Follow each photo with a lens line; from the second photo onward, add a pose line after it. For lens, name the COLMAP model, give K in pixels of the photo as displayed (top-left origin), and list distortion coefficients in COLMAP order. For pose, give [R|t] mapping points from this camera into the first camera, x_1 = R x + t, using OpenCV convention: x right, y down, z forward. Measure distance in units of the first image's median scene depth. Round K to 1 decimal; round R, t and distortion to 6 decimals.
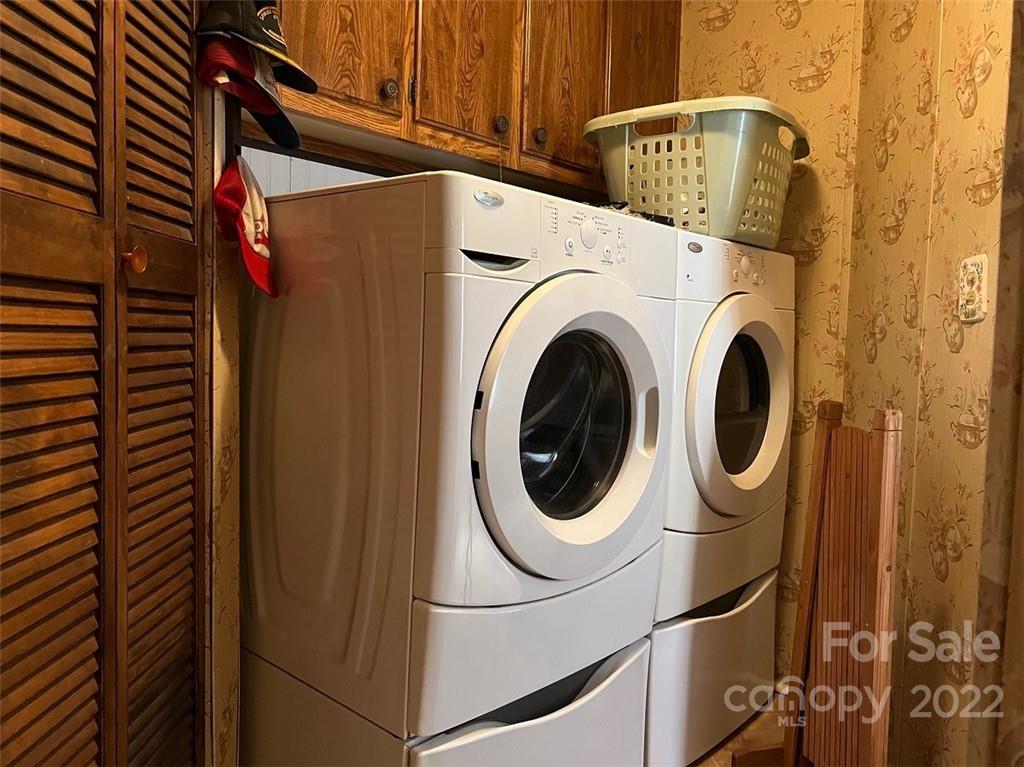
lens RADIAL K [[767.7, 0, 515.6], [0, 767.7, 383.7], [0, 0, 1]] dist [0.059865, -0.068069]
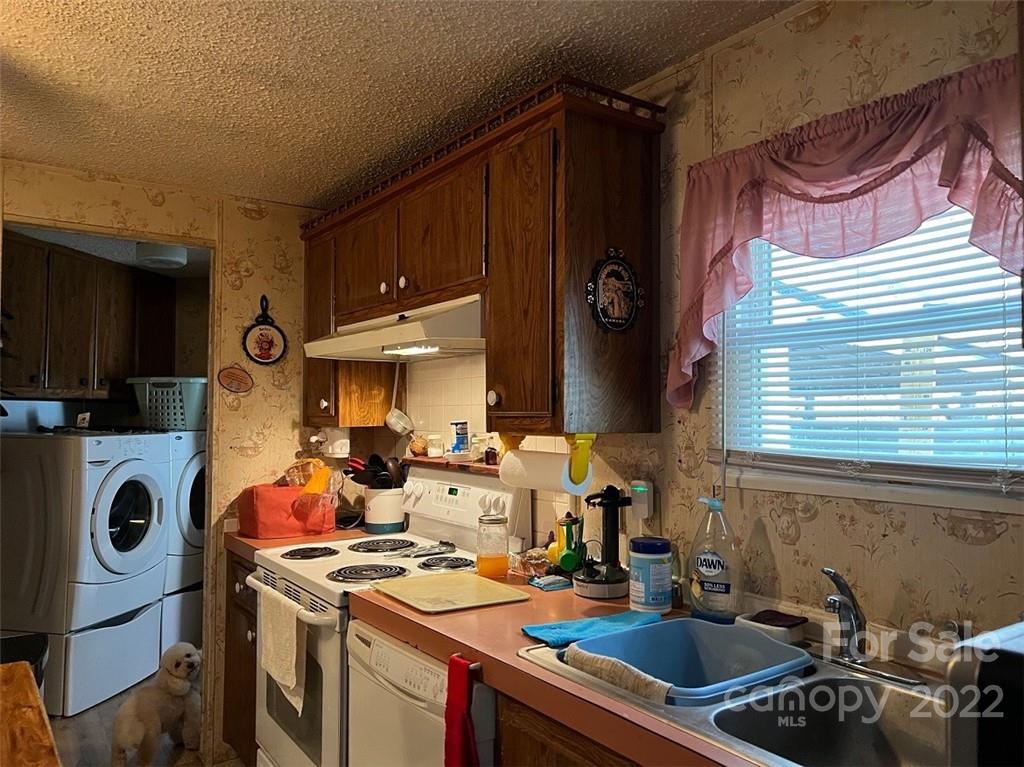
lens RADIAL K [[767.7, 0, 515.6], [0, 767.7, 383.7], [0, 0, 1]] dist [0.059865, -0.068069]
pose [[0.838651, -0.005871, 0.544637, -0.219507], [0.050641, 0.996451, -0.067237, -0.130223], [-0.542309, 0.083970, 0.835972, -1.718972]]
